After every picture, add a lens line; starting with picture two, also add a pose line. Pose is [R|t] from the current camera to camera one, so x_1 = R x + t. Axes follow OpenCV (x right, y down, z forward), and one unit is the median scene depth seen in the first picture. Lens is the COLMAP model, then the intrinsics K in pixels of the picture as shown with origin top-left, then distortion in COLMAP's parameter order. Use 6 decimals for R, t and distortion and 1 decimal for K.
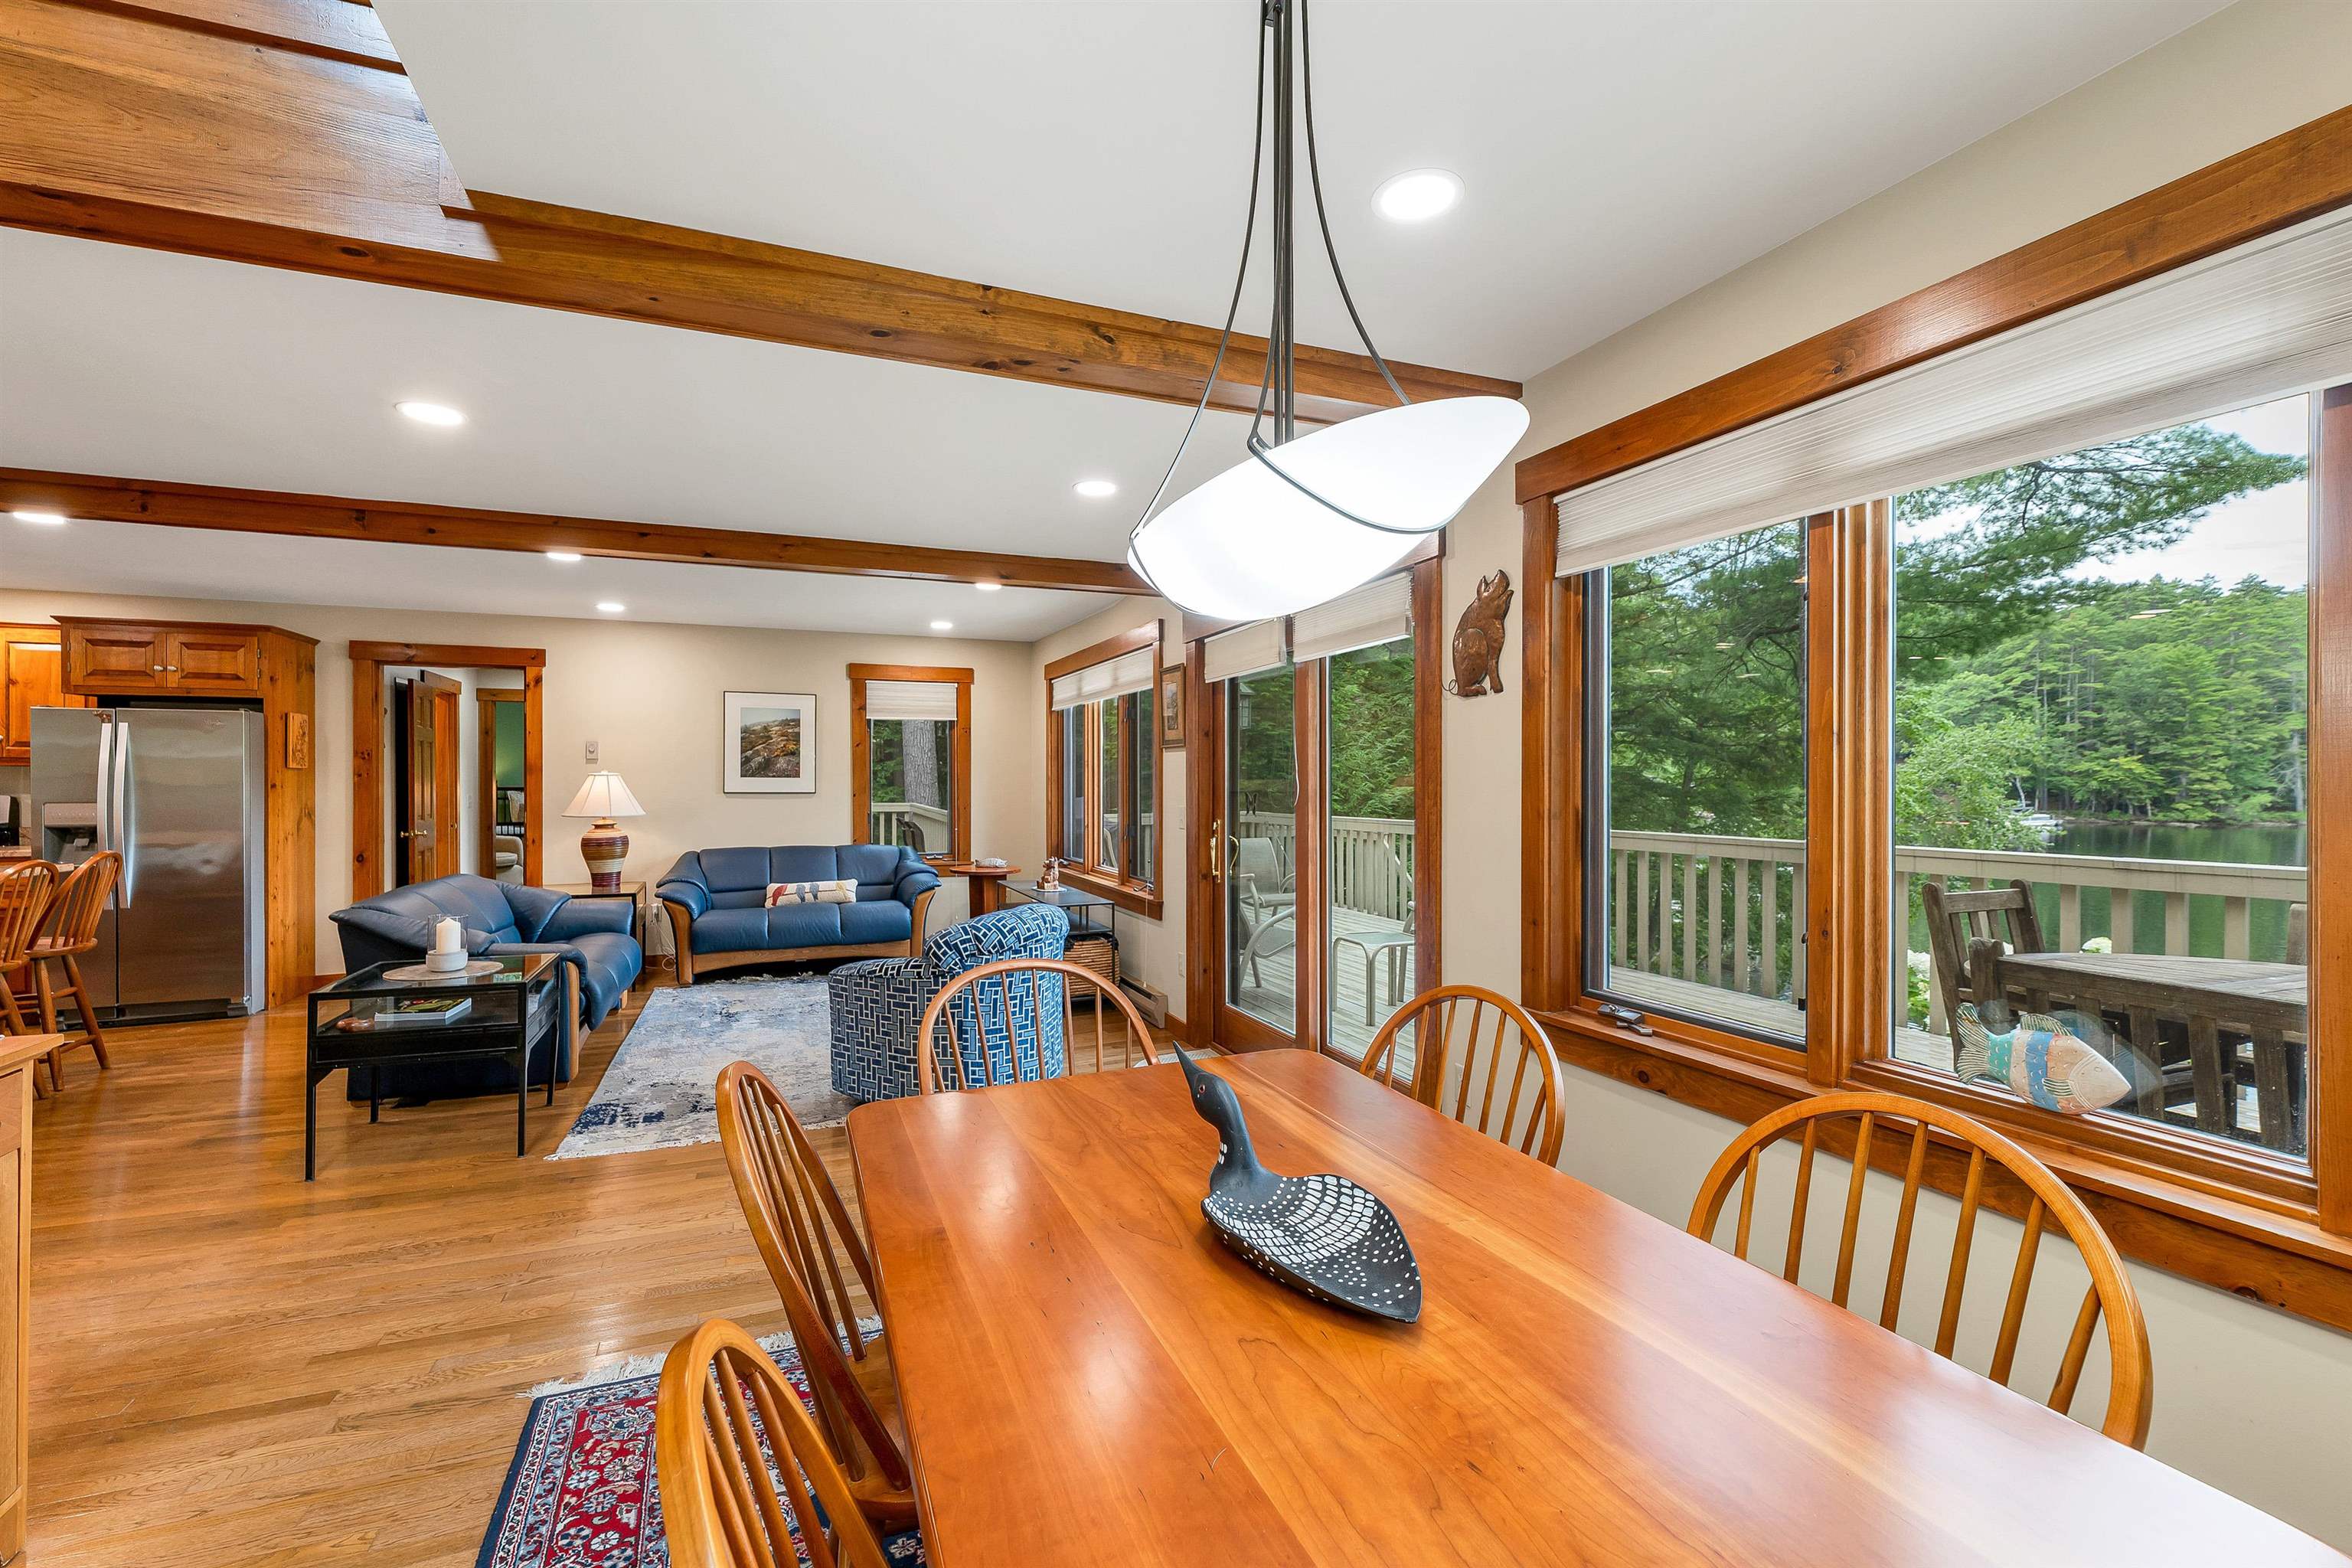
lens RADIAL K [[998.3, 0, 1166.2], [0, 998.3, 786.7], [0, 0, 1]] dist [0.005447, -0.001248]
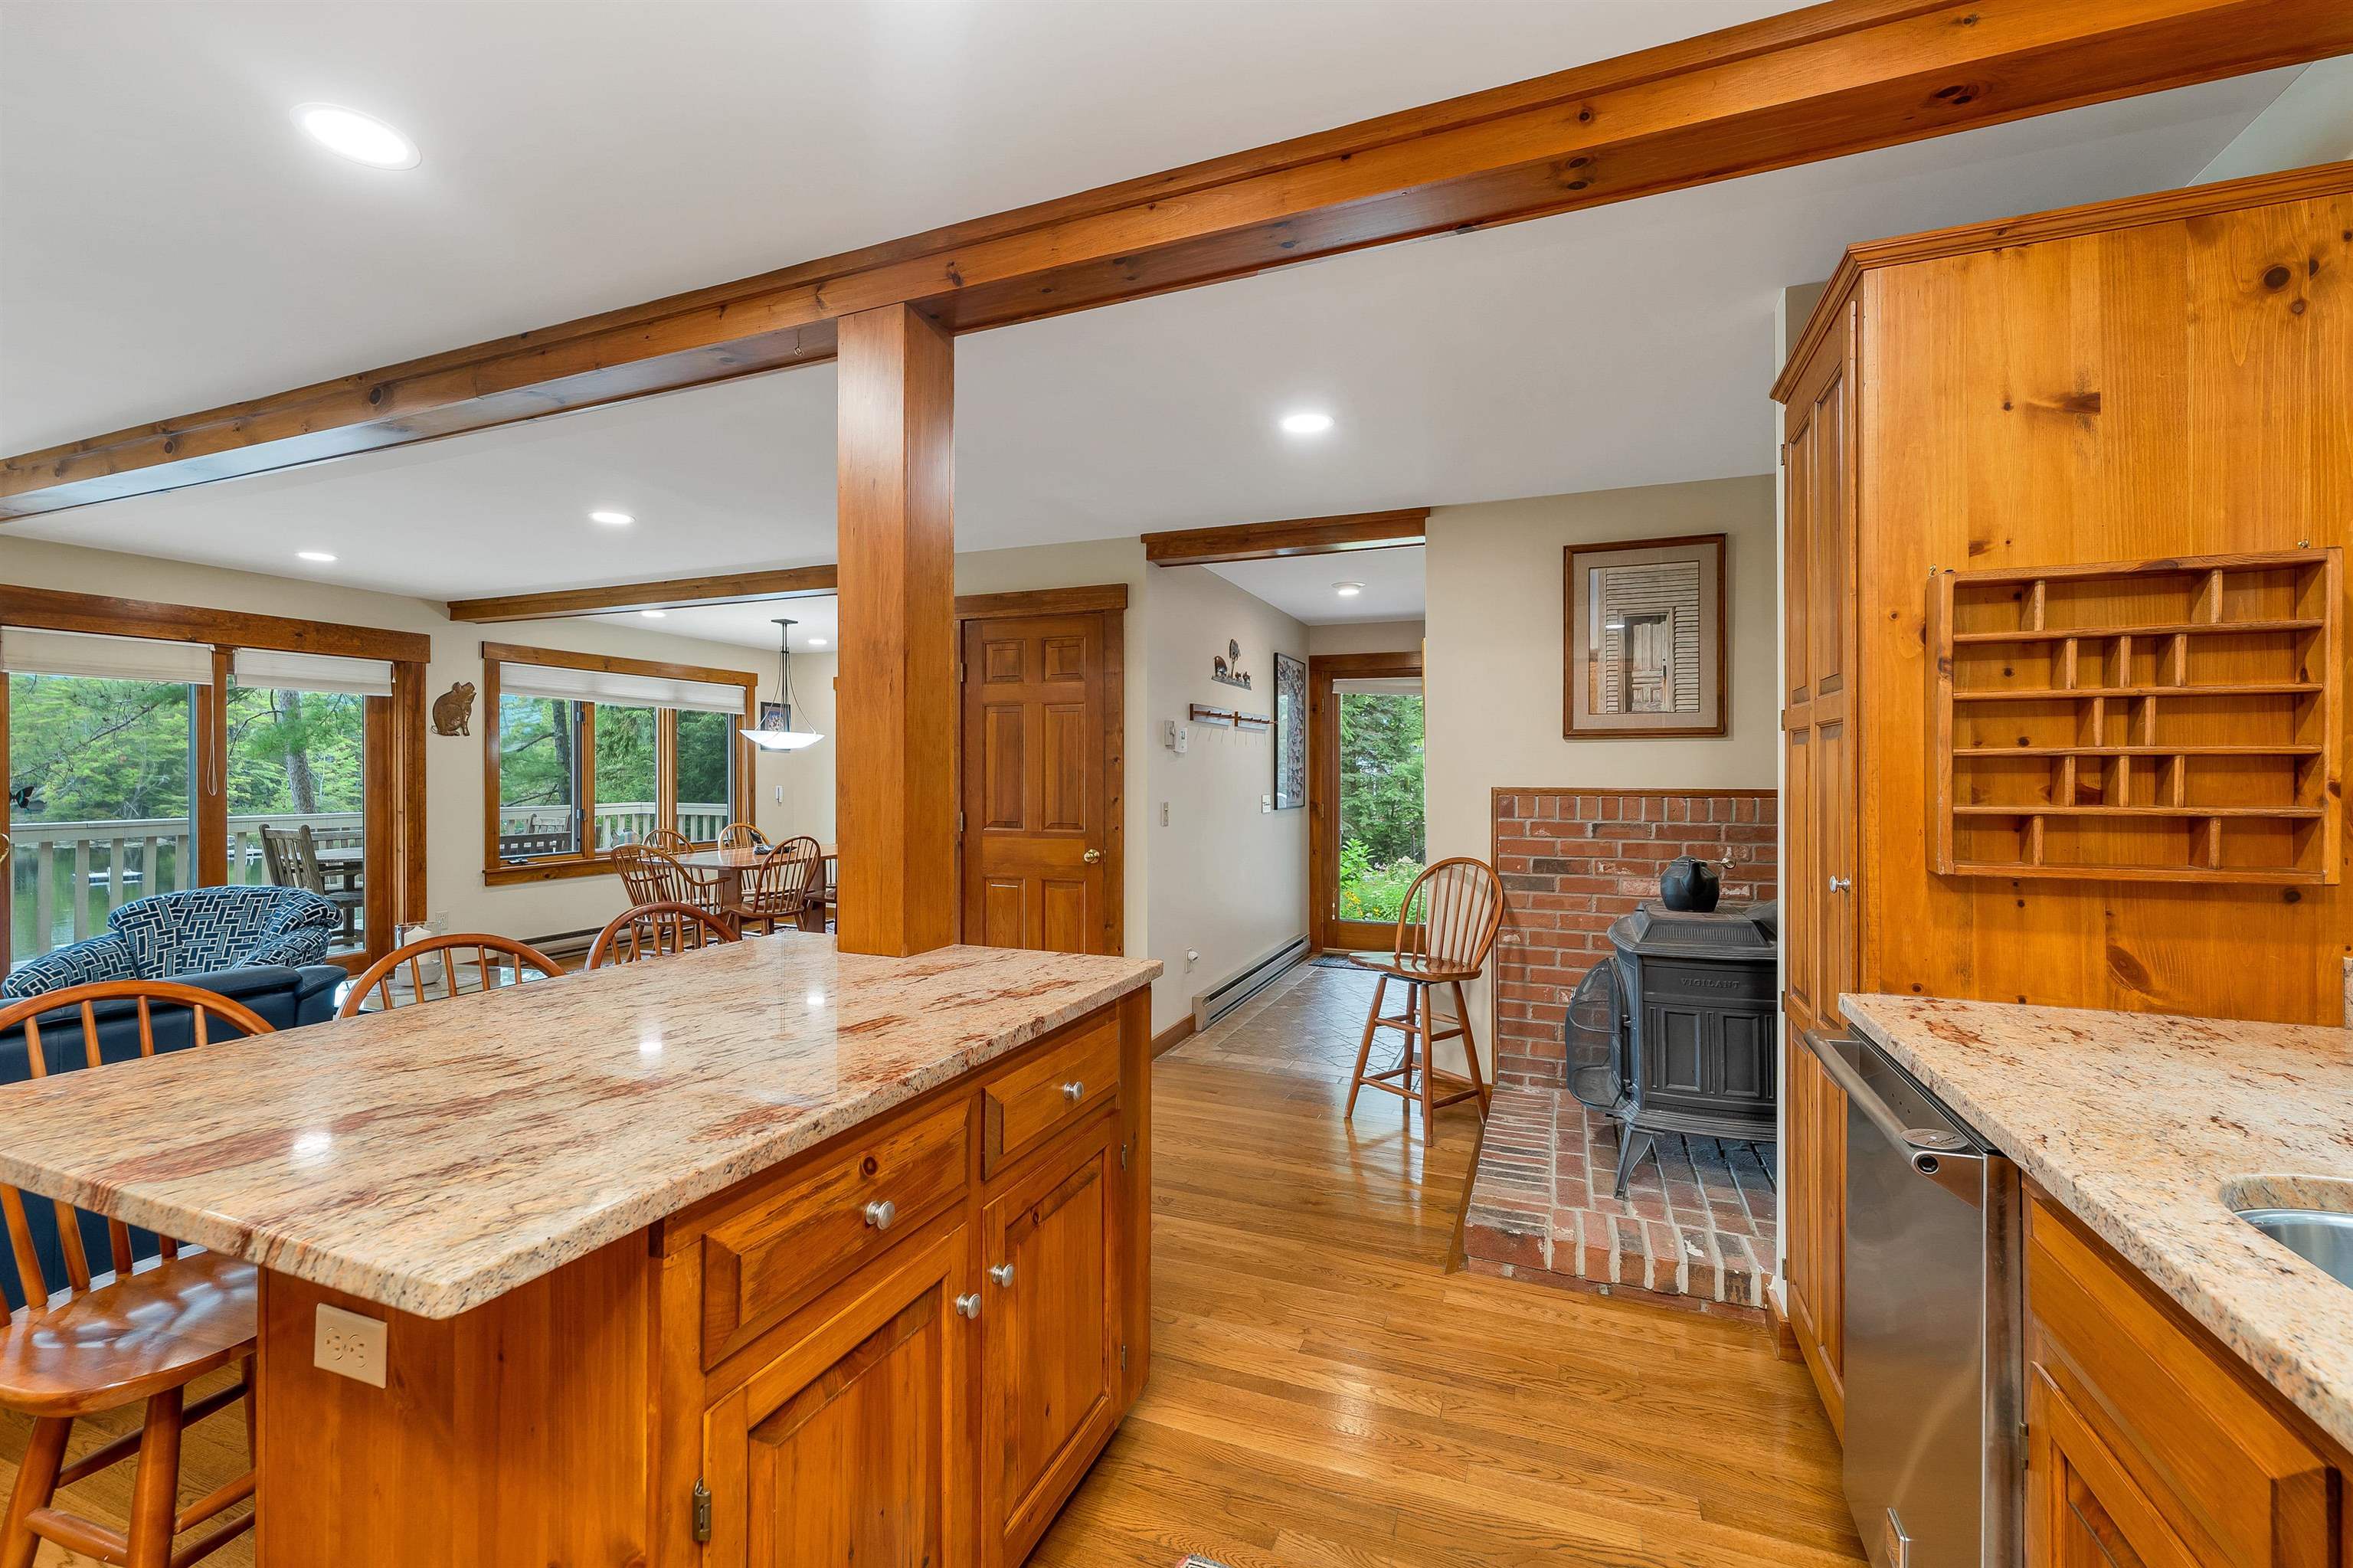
lens RADIAL K [[998.8, 0, 1169.4], [0, 998.8, 776.9], [0, 0, 1]] dist [0.005447, -0.001248]
pose [[-0.723630, -0.000244, 0.690188, -0.888564], [0.004043, 0.999981, 0.004592, -0.002335], [-0.690176, 0.006113, -0.723616, 0.577329]]
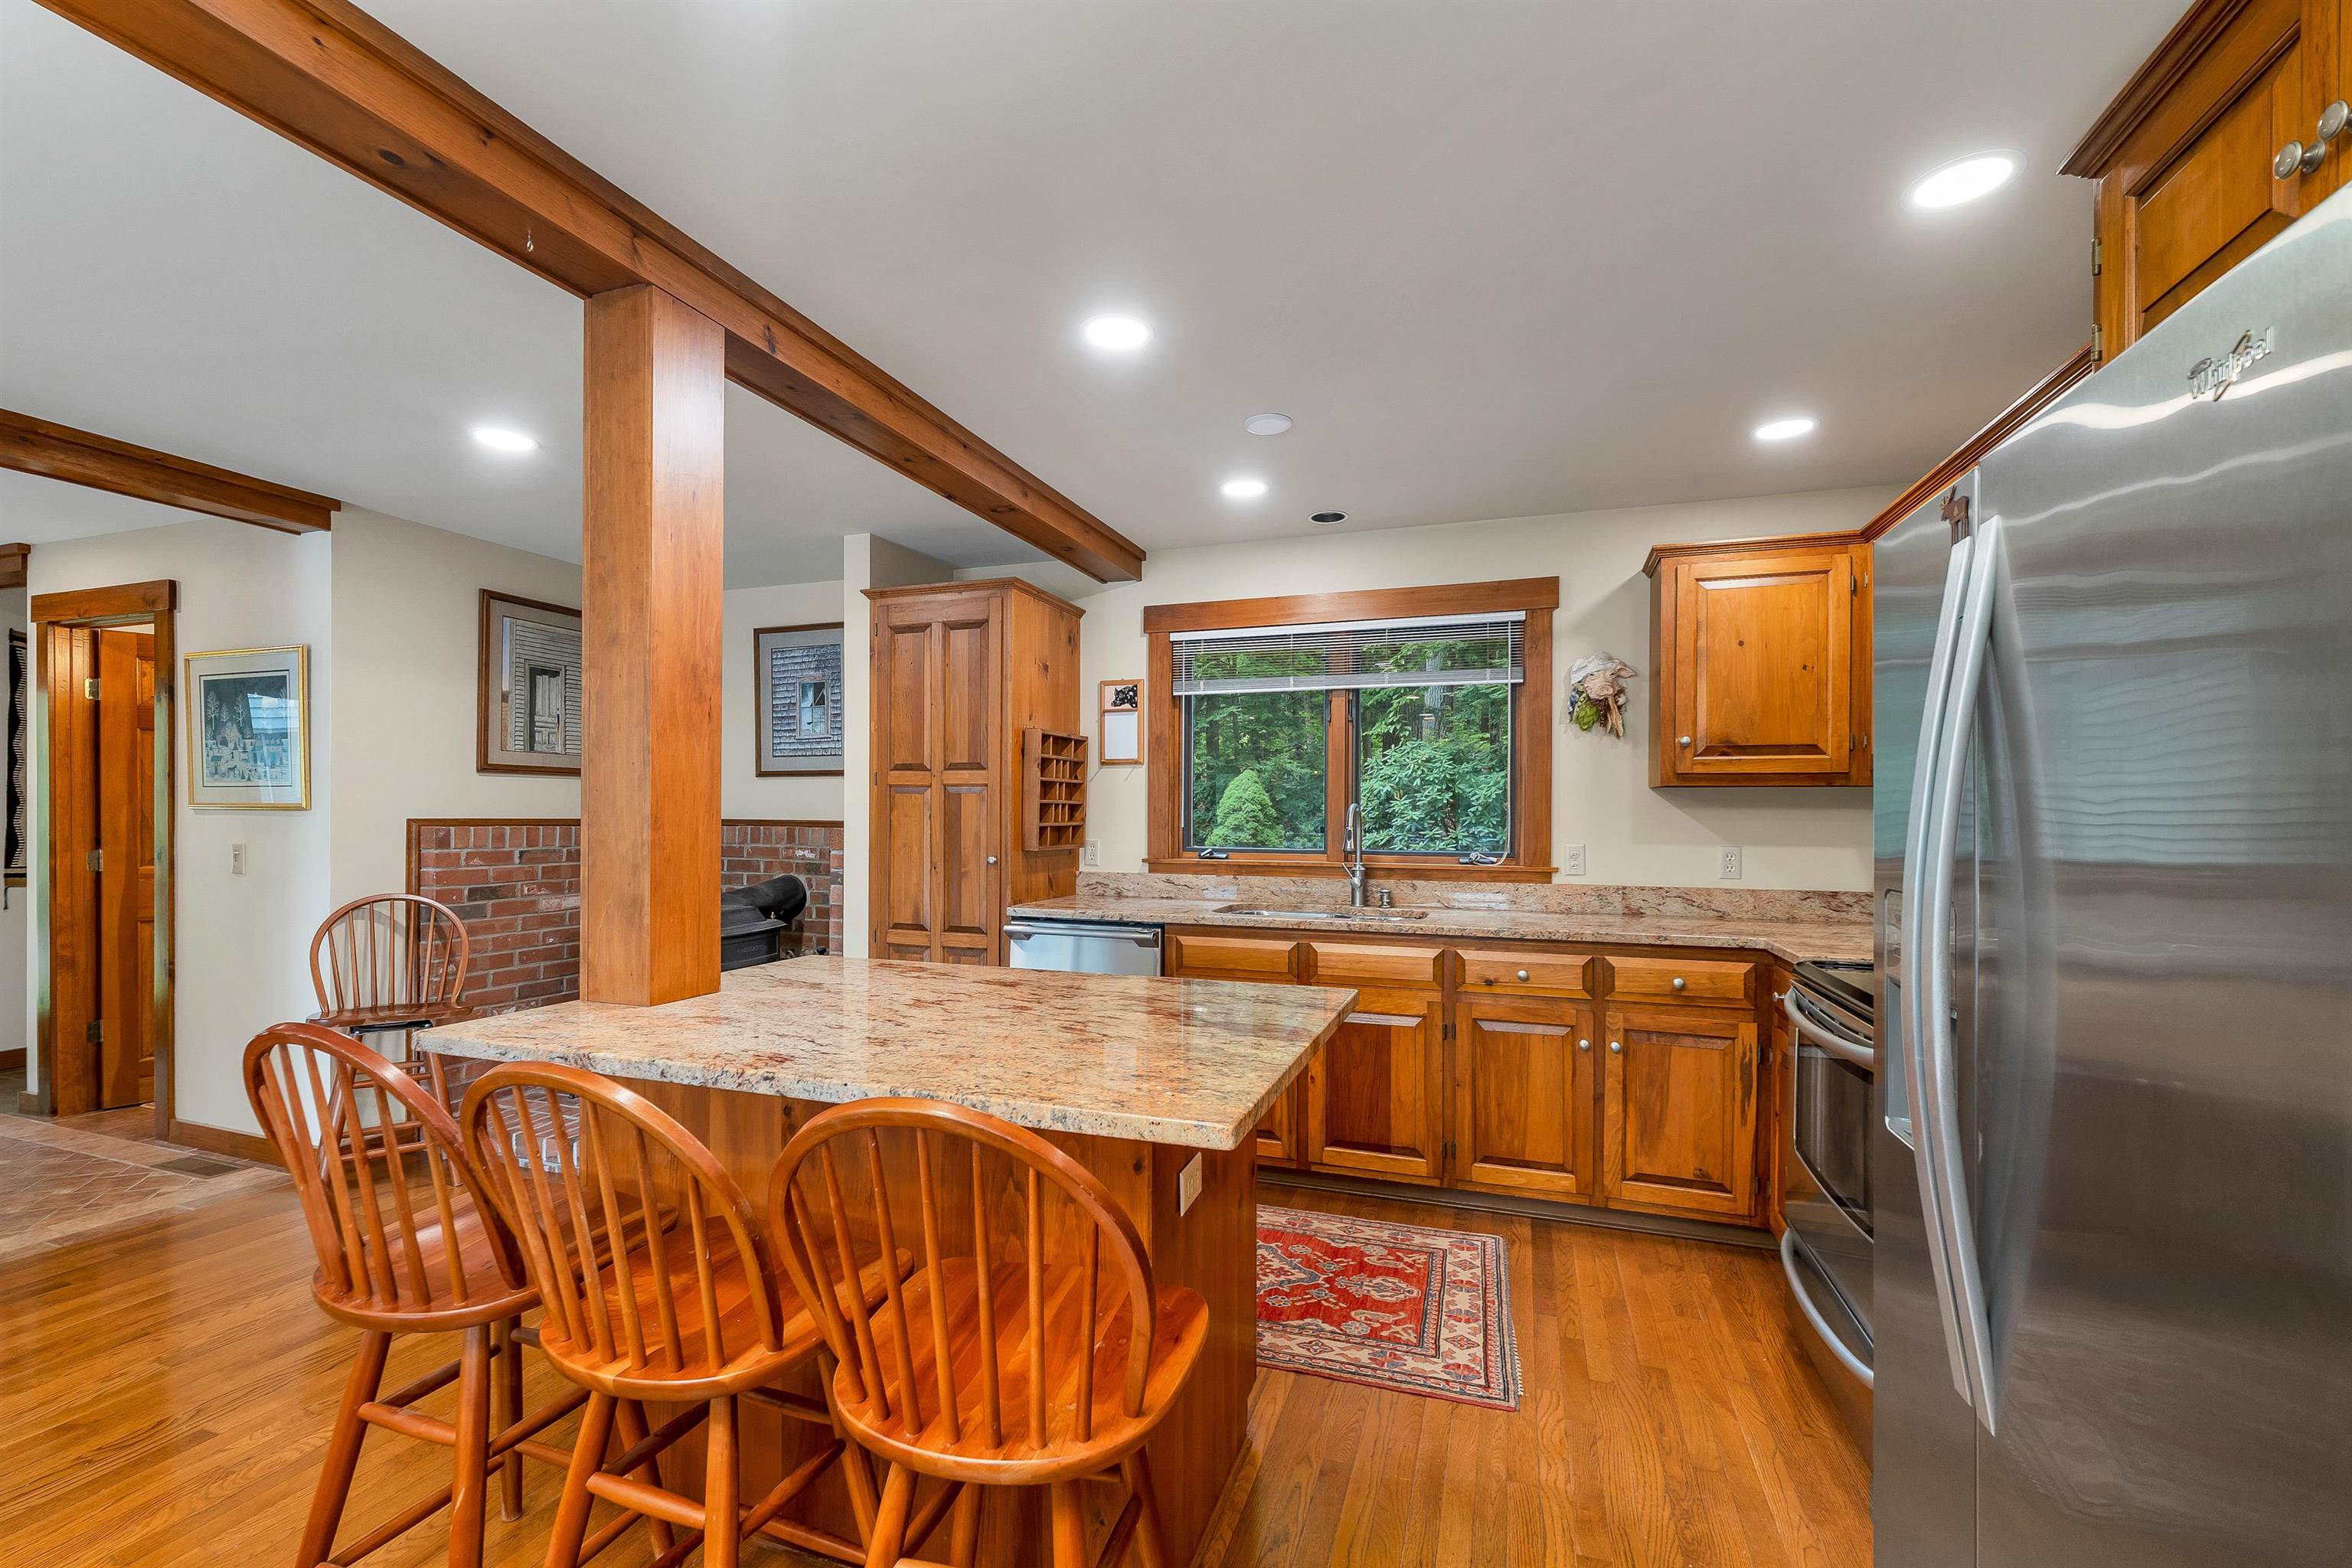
lens RADIAL K [[998.3, 0, 1161.8], [0, 998.3, 815.5], [0, 0, 1]] dist [0.005447, -0.001248]
pose [[-0.656725, -0.001945, -0.754128, -0.528368], [-0.010197, 0.999928, 0.006301, -0.002371], [0.754062, 0.011828, -0.656697, 0.694456]]
